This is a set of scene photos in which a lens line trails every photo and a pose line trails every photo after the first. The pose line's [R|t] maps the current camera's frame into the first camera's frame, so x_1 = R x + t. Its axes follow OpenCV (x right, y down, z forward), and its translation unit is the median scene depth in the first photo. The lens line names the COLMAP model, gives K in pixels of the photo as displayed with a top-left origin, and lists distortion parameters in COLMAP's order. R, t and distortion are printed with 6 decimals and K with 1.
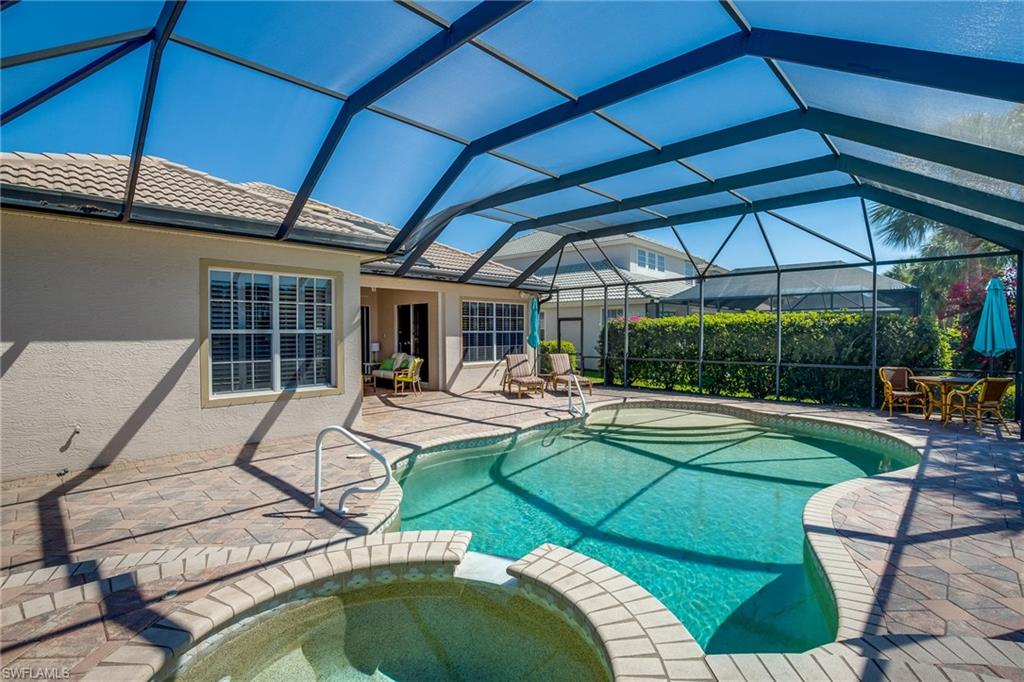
lens RADIAL K [[472.5, 0, 520.5], [0, 472.5, 338.0], [0, 0, 1]] dist [-0.034749, 0.005718]
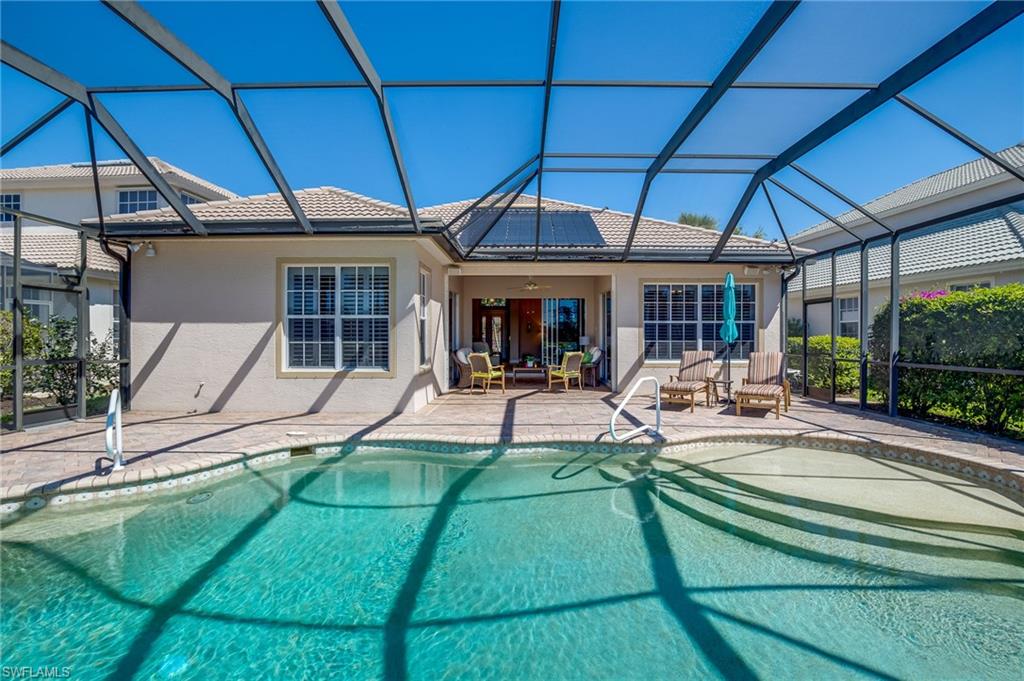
lens RADIAL K [[472.5, 0, 520.5], [0, 472.5, 337.5], [0, 0, 1]] dist [-0.034749, 0.005718]
pose [[0.686535, 0.005864, -0.727073, 0.553601], [-0.012249, 0.999919, -0.003502, 0.032272], [0.726993, 0.011310, 0.686551, 0.504149]]
